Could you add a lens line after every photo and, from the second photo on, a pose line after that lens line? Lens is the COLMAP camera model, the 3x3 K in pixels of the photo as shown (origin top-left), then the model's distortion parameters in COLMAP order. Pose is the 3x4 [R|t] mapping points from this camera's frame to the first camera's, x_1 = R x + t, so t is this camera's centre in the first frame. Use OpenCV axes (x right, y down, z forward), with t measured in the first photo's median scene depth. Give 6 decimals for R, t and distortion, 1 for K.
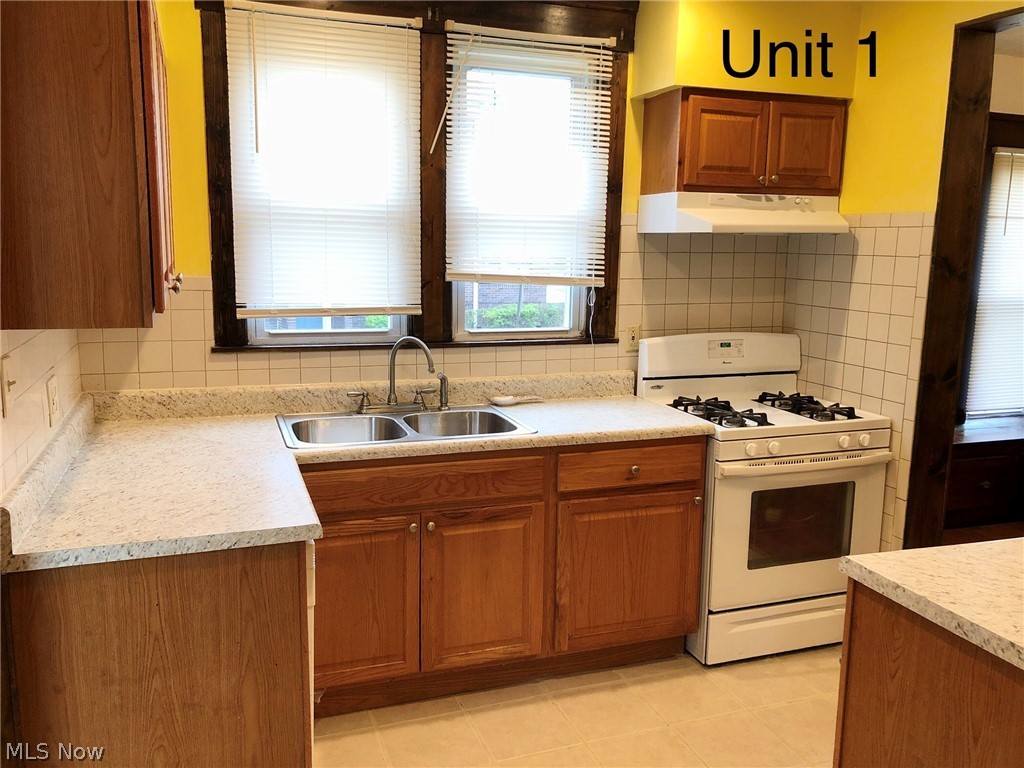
lens RADIAL K [[845.0, 0, 510.1], [0, 845.0, 378.9], [0, 0, 1]] dist [0.009397, -0.000712]
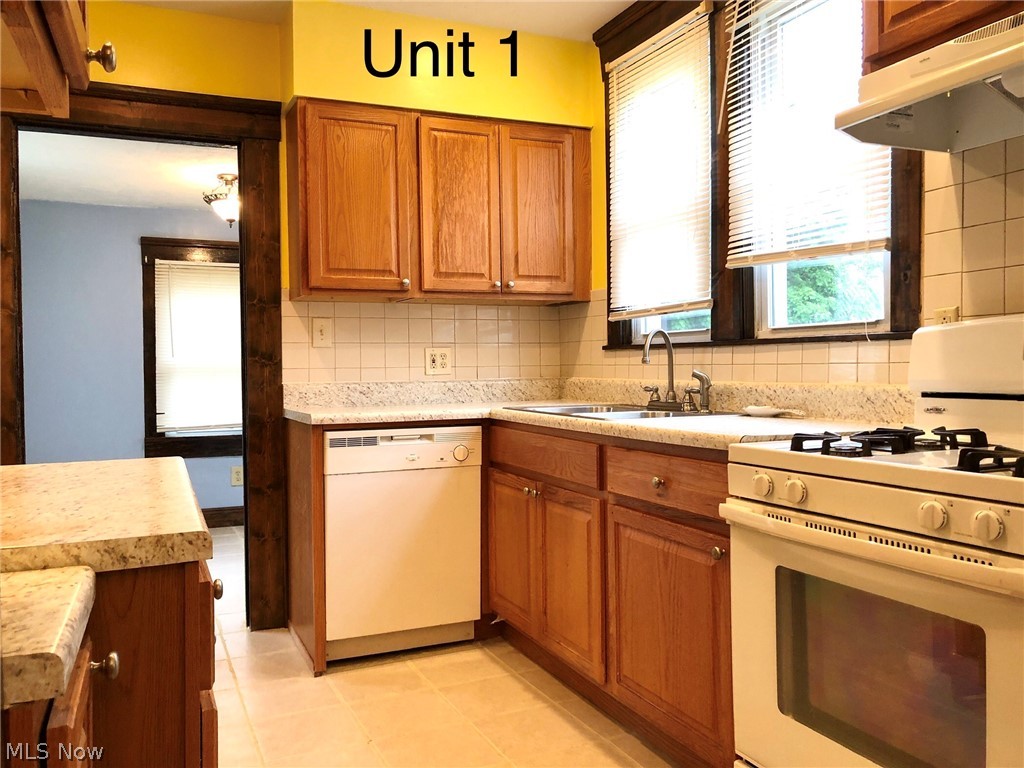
lens RADIAL K [[845.0, 0, 509.0], [0, 845.0, 386.6], [0, 0, 1]] dist [0.009397, -0.000712]
pose [[0.073446, 0.008205, -0.997265, 0.832831], [-0.144588, 0.989489, -0.002508, 0.043029], [0.986762, 0.144377, 0.073860, 0.766450]]
